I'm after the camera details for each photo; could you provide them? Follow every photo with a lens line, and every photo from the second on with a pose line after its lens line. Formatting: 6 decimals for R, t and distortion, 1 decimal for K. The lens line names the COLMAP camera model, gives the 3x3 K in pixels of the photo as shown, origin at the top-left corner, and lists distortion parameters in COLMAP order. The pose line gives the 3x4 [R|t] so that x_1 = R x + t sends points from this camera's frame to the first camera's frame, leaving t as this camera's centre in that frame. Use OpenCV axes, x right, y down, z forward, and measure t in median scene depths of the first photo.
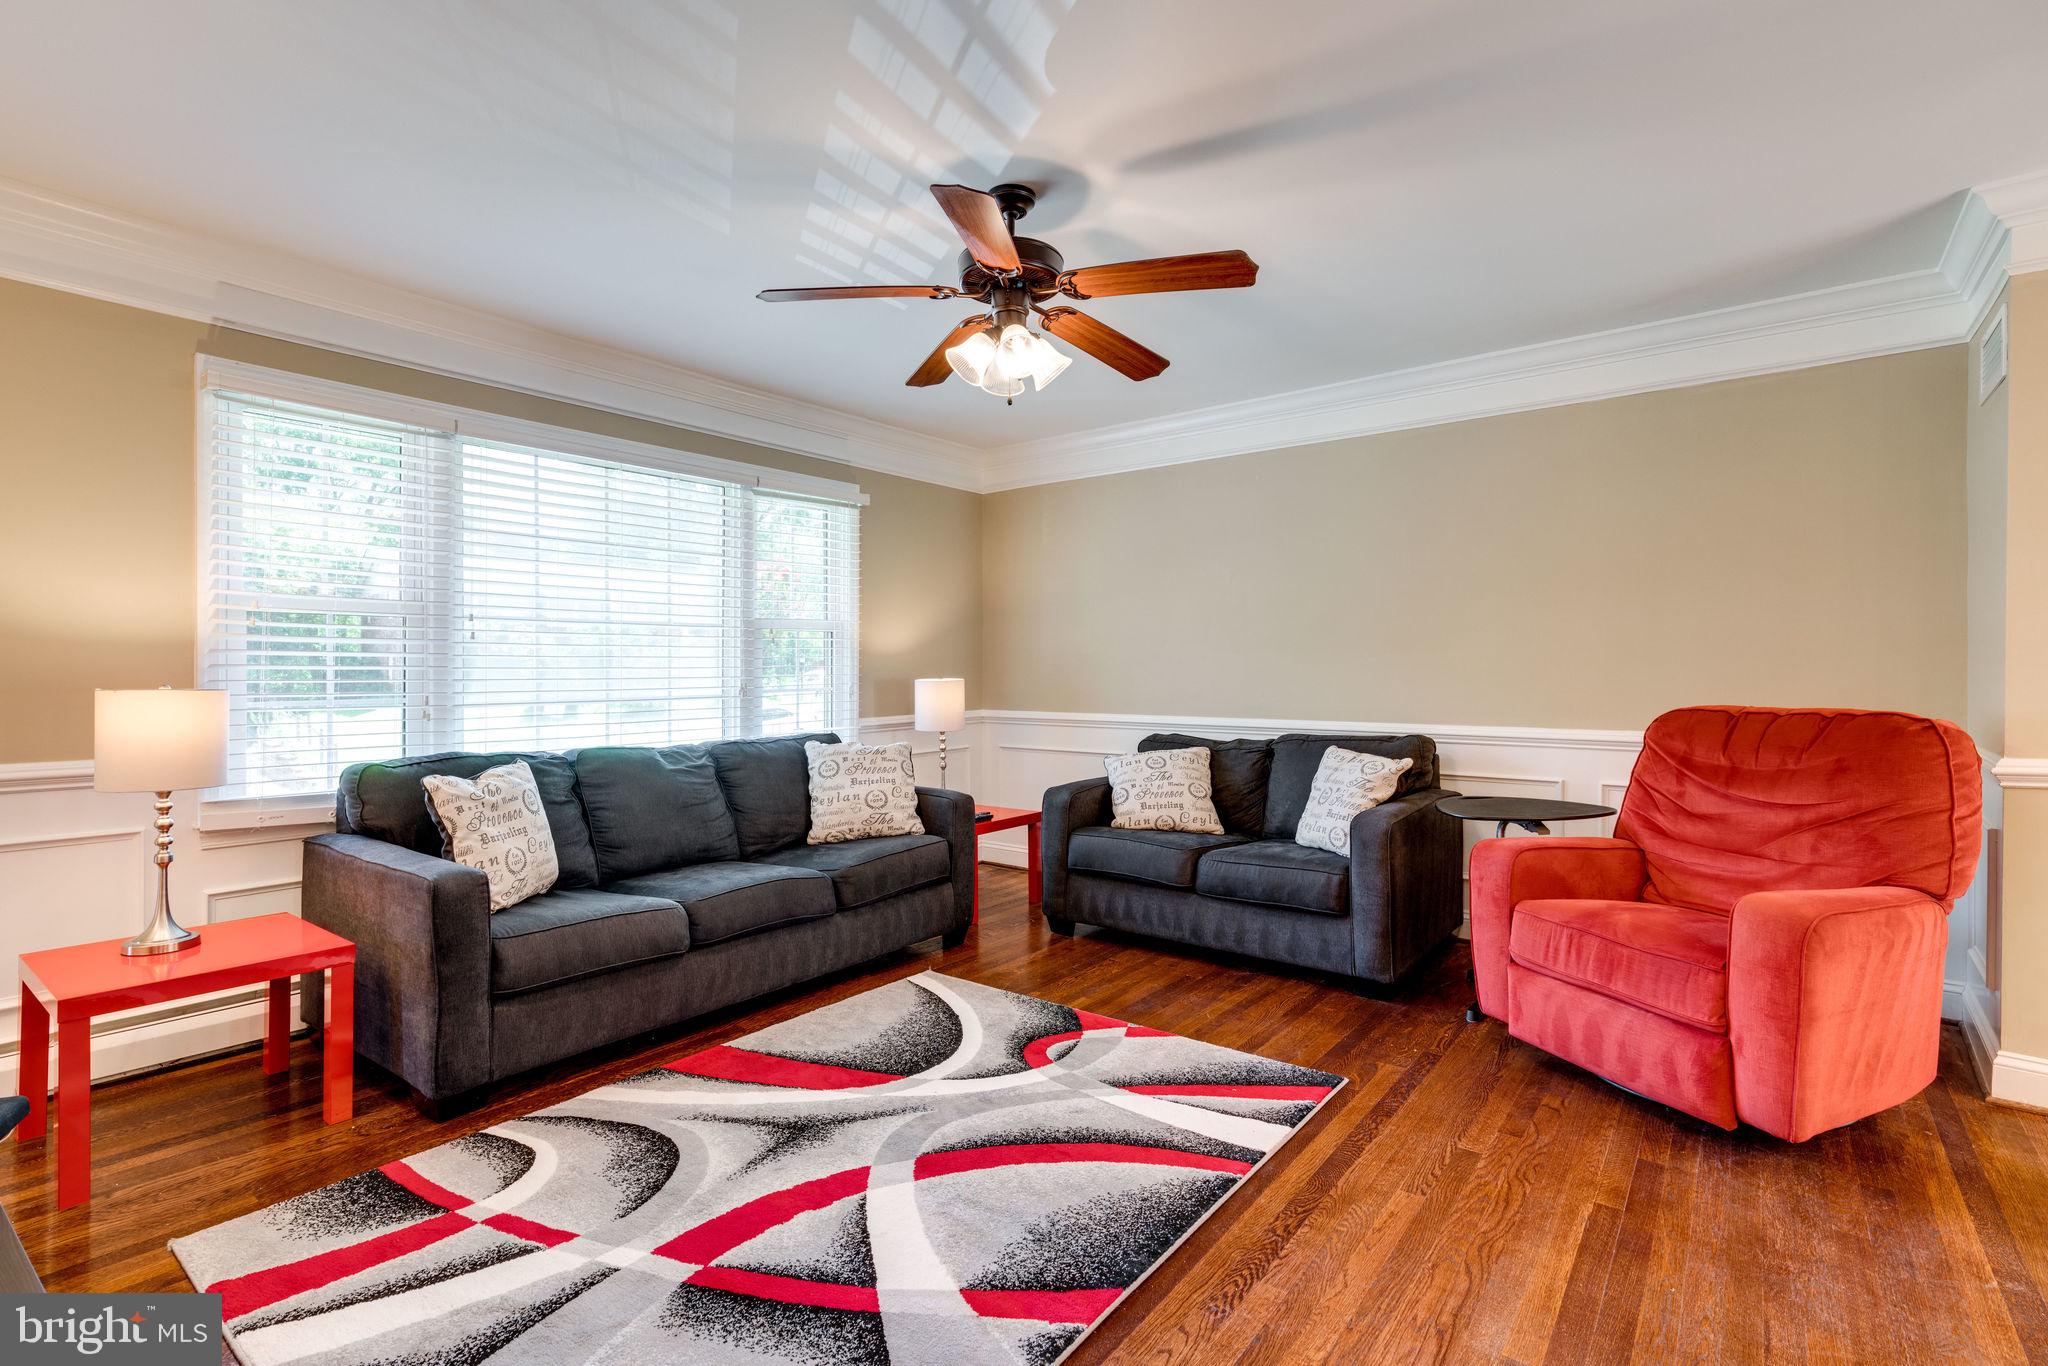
lens RADIAL K [[946.1, 0, 1013.9], [0, 946.1, 673.1], [0, 0, 1]] dist [-0.003406, 0.001143]
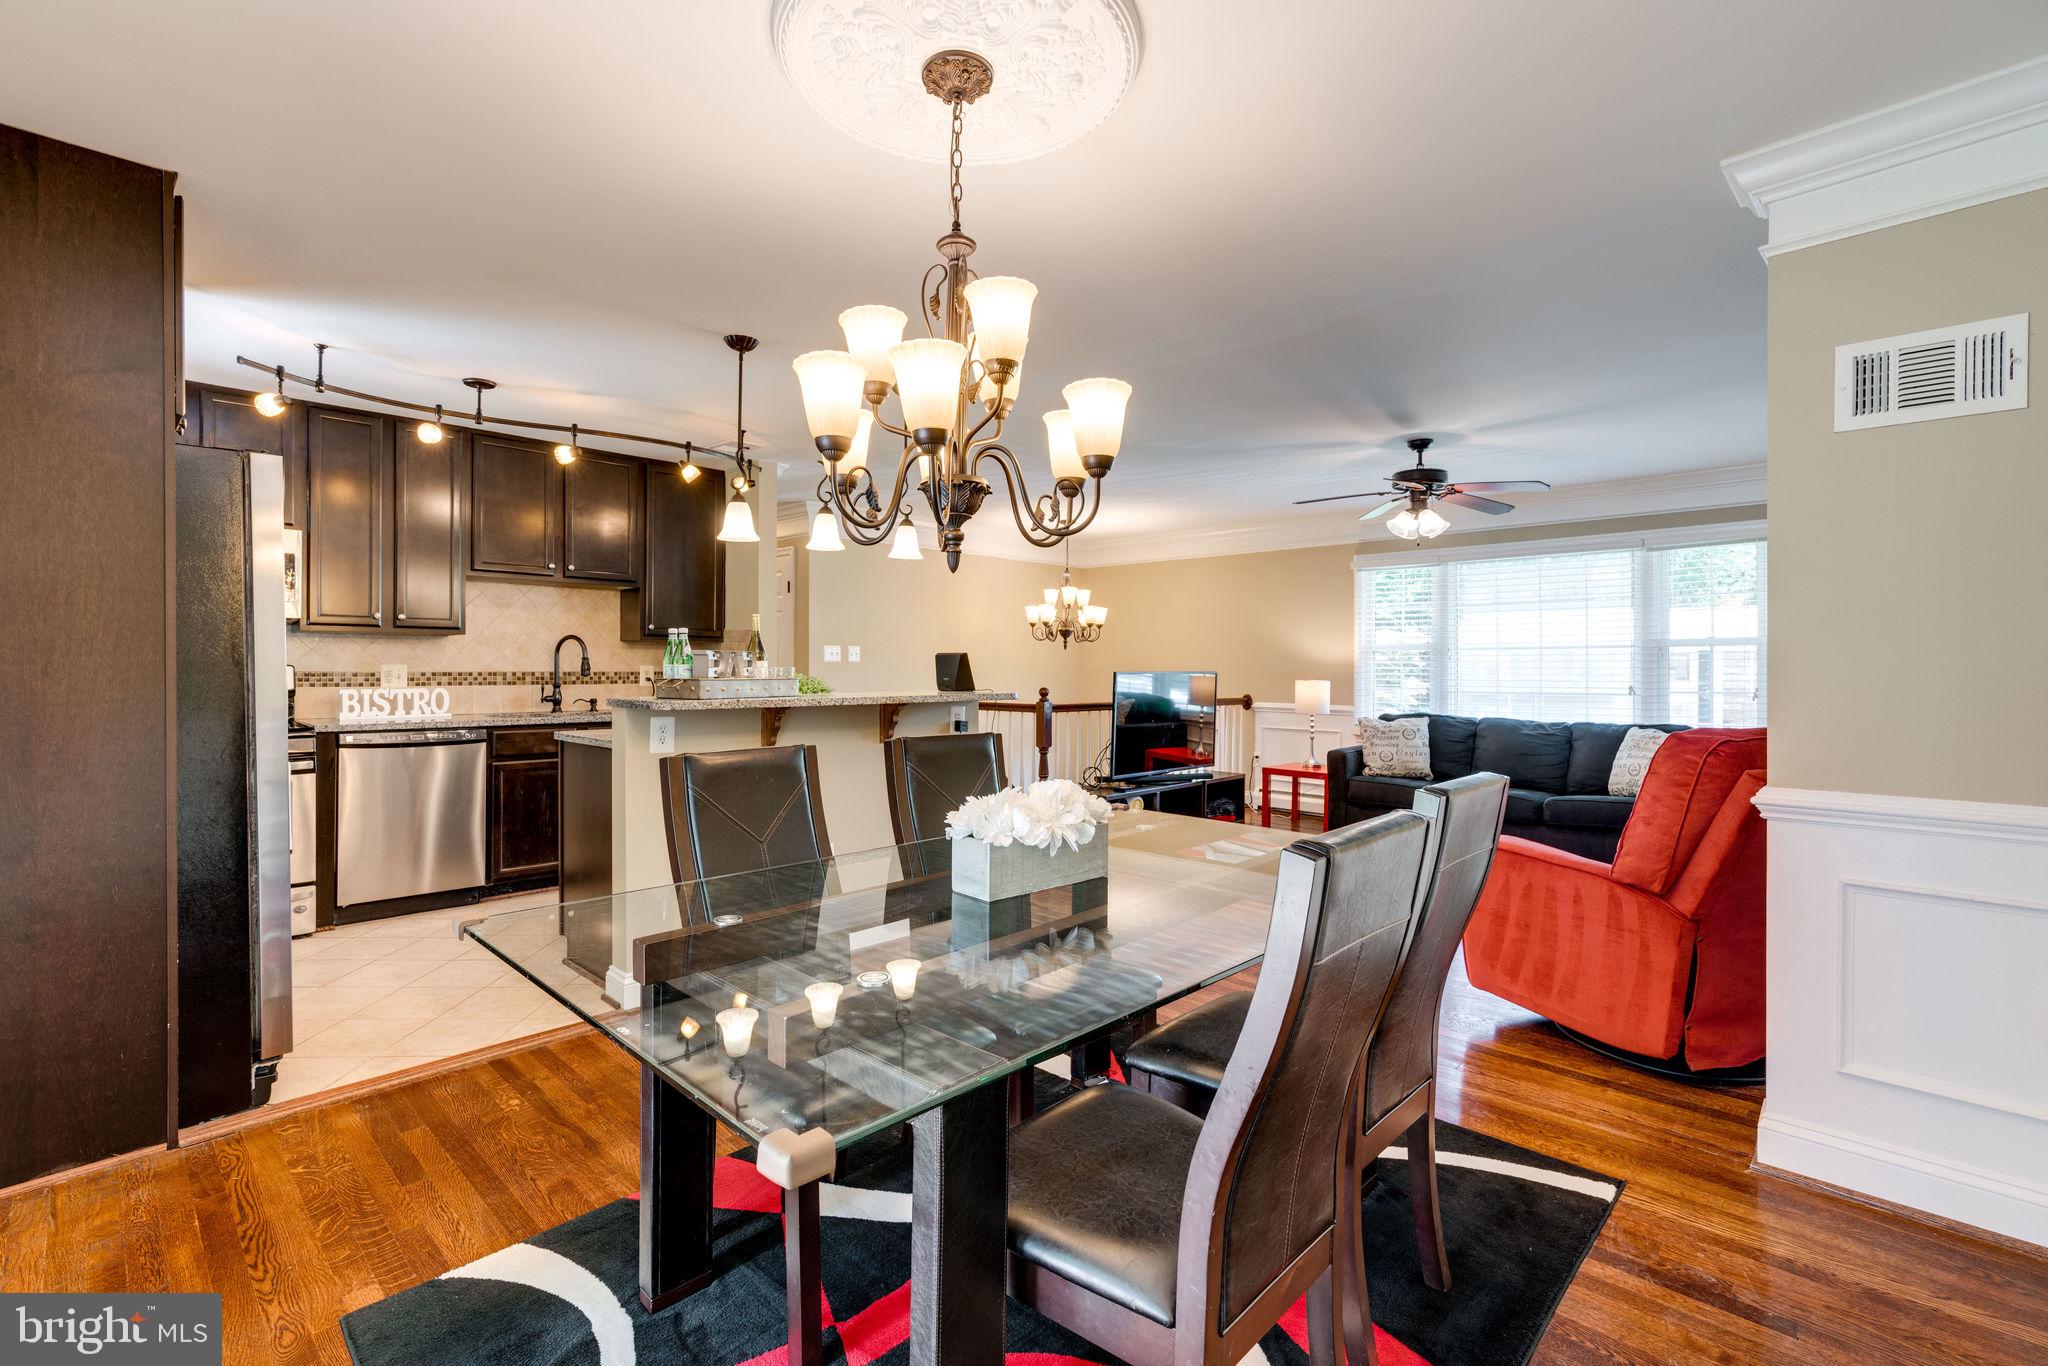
lens RADIAL K [[920.0, 0, 1025.4], [0, 920.0, 670.8], [0, 0, 1]] dist [-0.002057, 0.001154]
pose [[-0.094316, 0.004792, -0.995531, 1.777898], [-0.007552, 0.999956, 0.005528, -0.019615], [0.995514, 0.008039, -0.094276, 0.307739]]
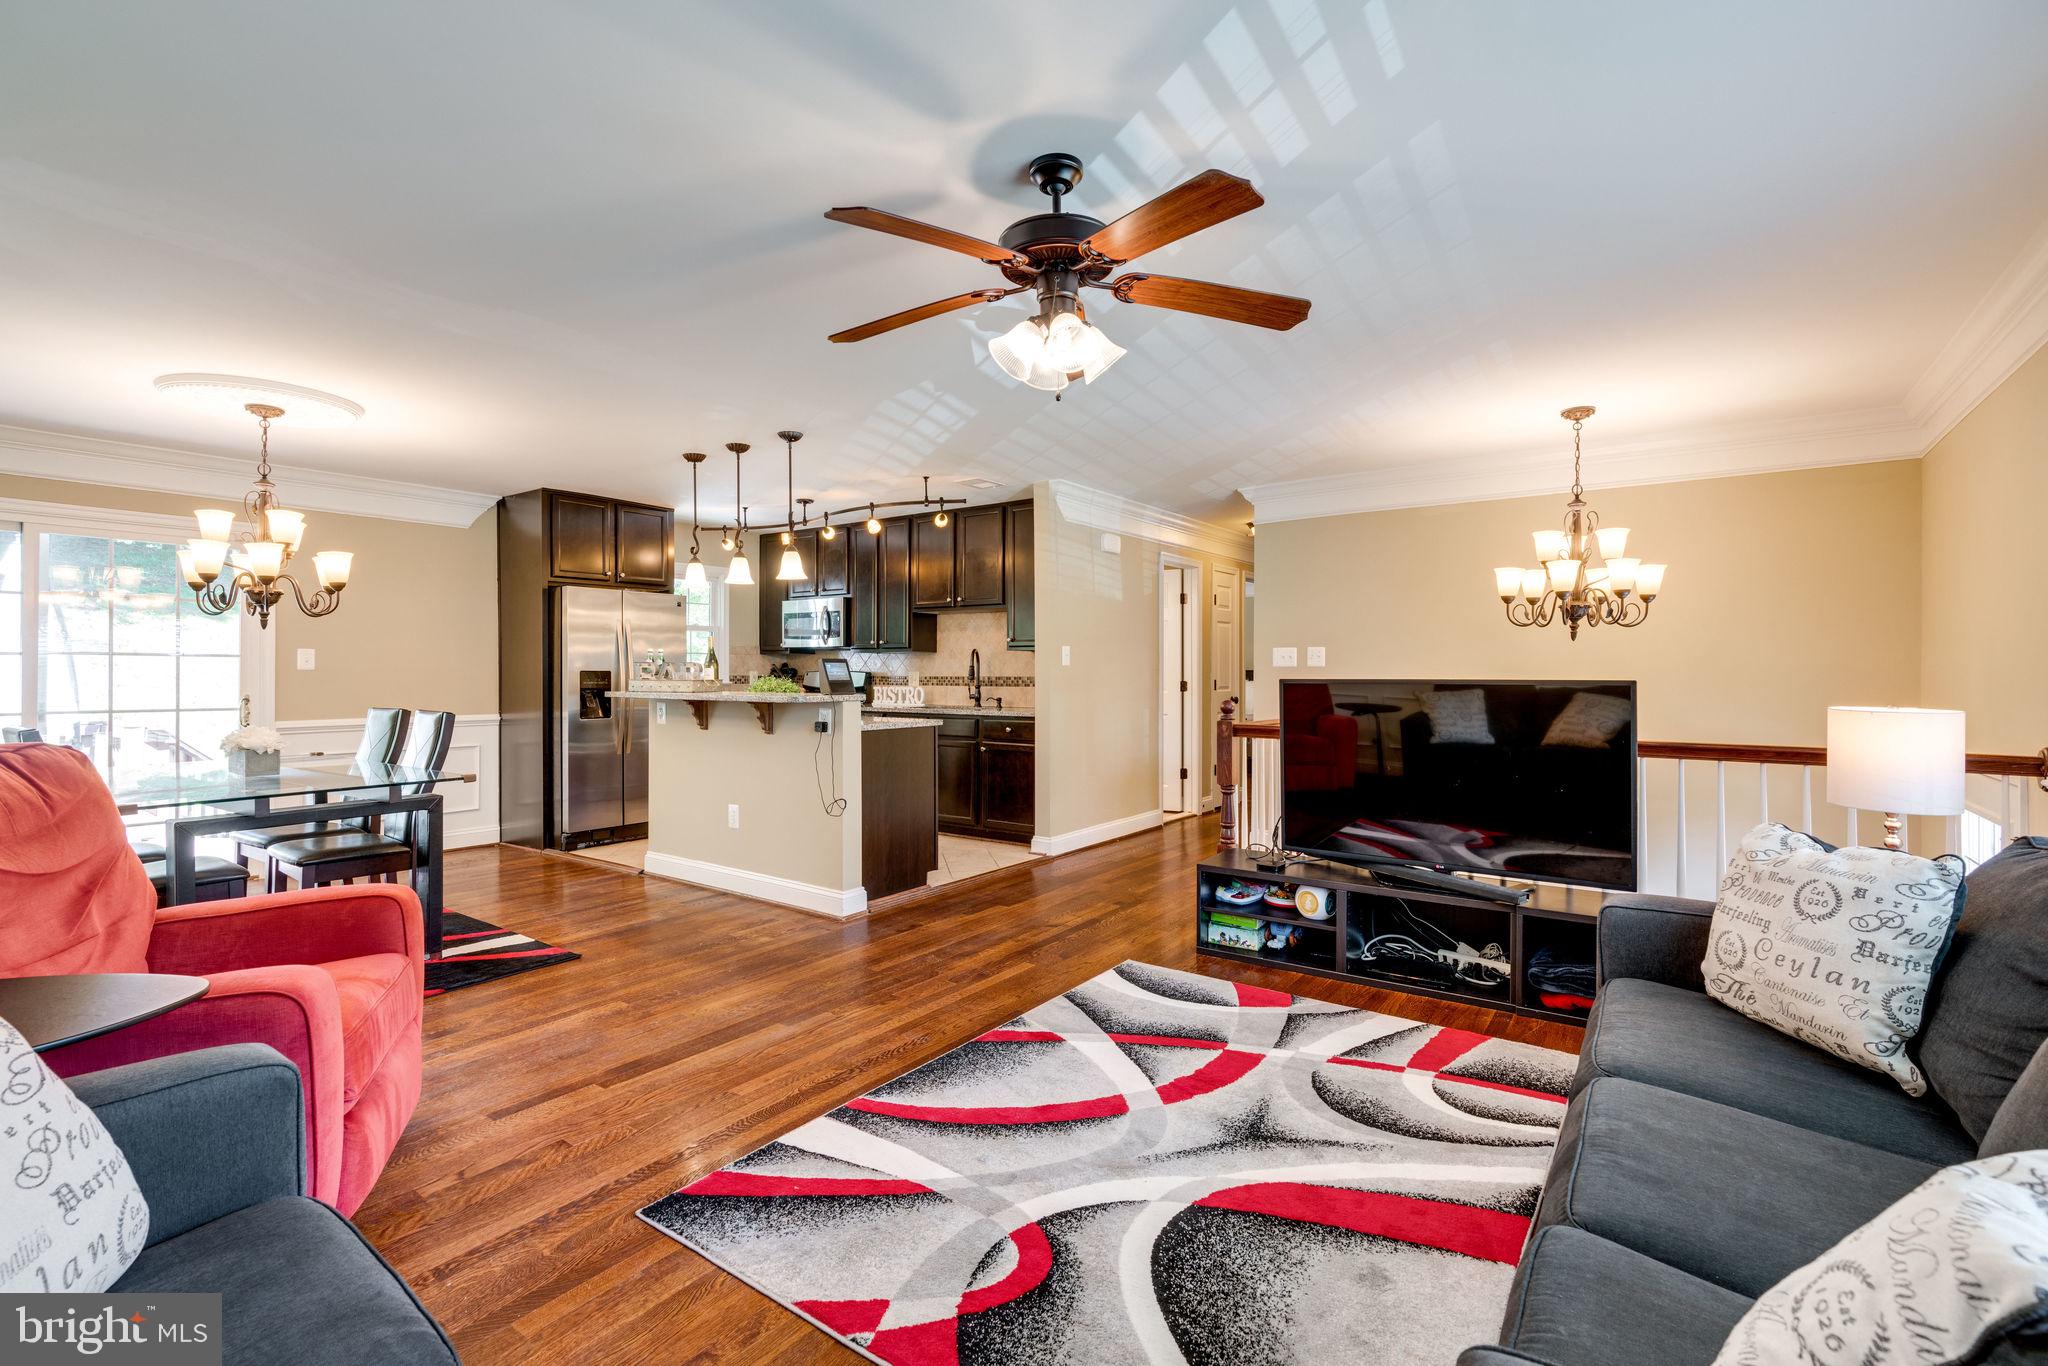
lens RADIAL K [[920.0, 0, 1012.7], [0, 920.0, 671.6], [0, 0, 1]] dist [-0.002057, 0.001154]
pose [[-0.999320, -0.001106, -0.036861, 0.063209], [-0.001218, 0.999995, 0.003033, -0.021298], [0.036857, 0.003076, -0.999316, 1.645702]]
